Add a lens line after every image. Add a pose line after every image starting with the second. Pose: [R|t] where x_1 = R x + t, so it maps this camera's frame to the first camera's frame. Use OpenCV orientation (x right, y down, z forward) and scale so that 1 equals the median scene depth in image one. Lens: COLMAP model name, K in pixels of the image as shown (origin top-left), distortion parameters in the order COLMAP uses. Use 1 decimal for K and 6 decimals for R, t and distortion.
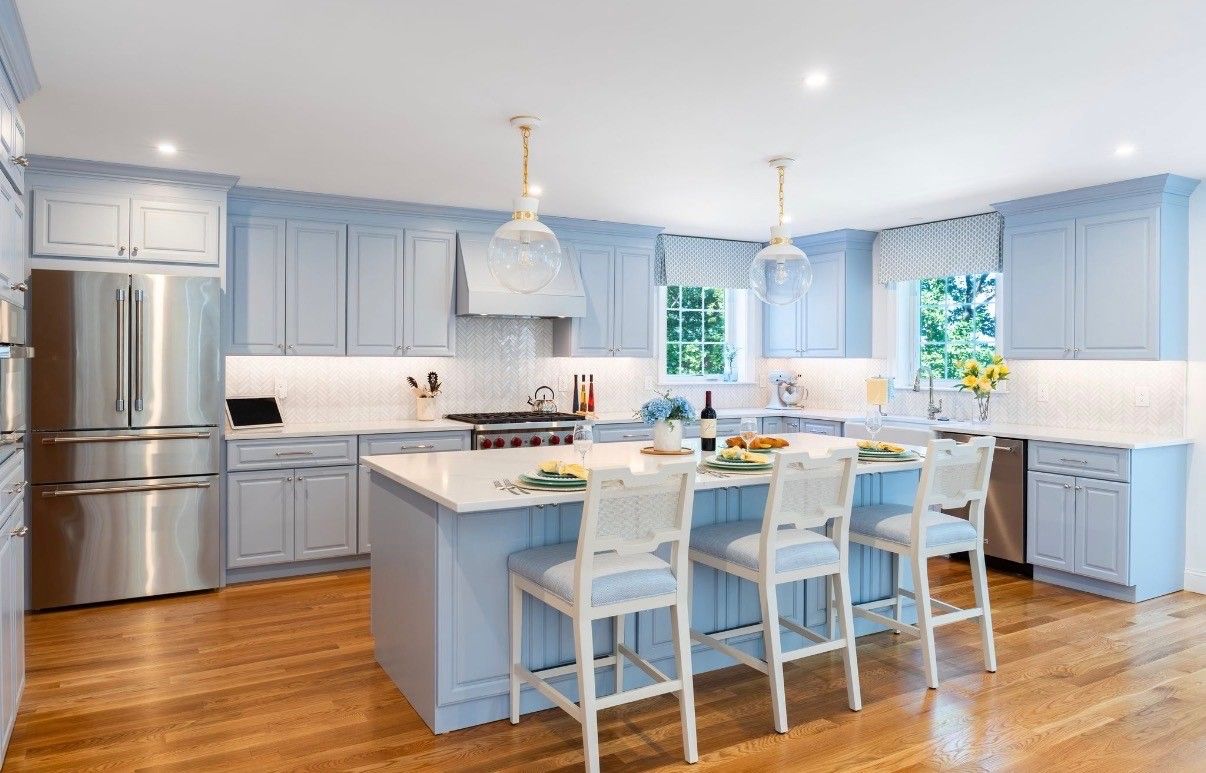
lens RADIAL K [[836.4, 0, 603.0], [0, 836.4, 386.5], [0, 0, 1]] dist [-0.004161, -0.003122]
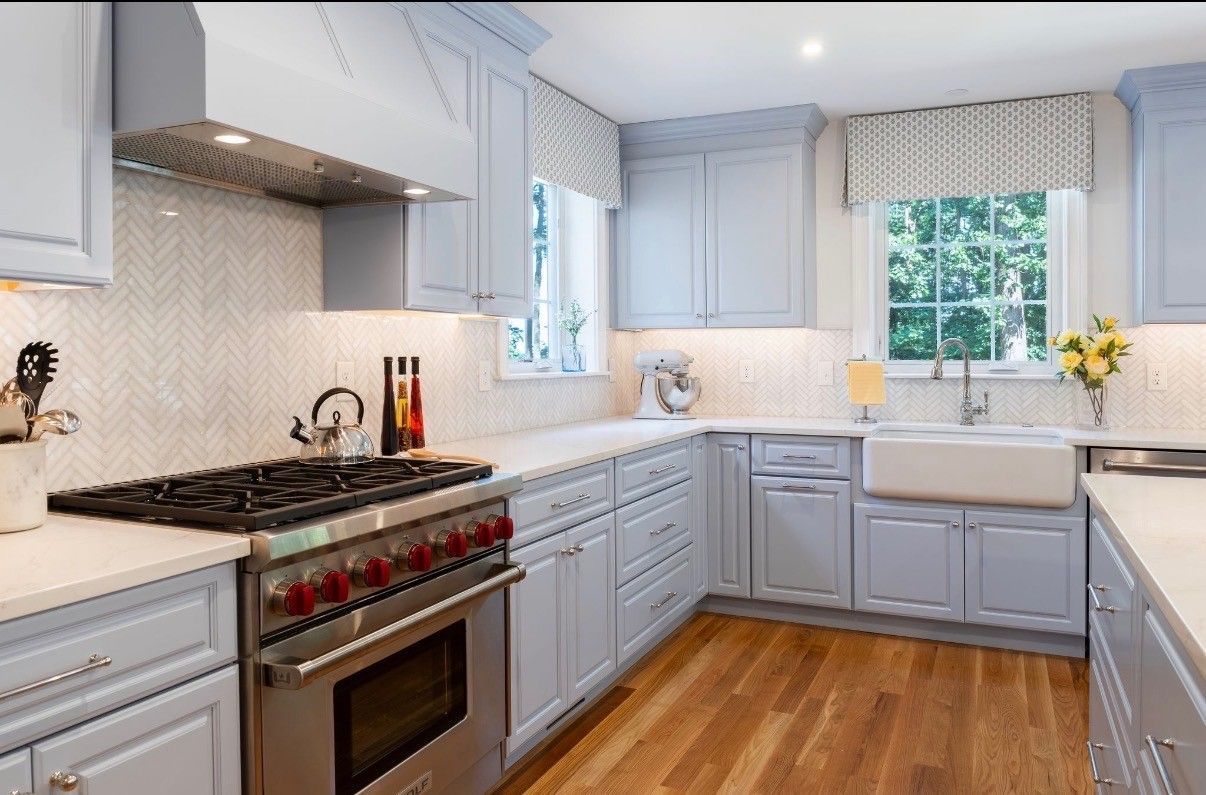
lens RADIAL K [[894.4, 0, 603.0], [0, 894.4, 397.5], [0, 0, 1]] dist [0.045052, 0.000240]
pose [[0.816442, -0.031820, 0.576550, -0.200583], [0.022341, 0.999474, 0.023525, -0.002877], [-0.576995, -0.006326, 0.816723, 0.617442]]
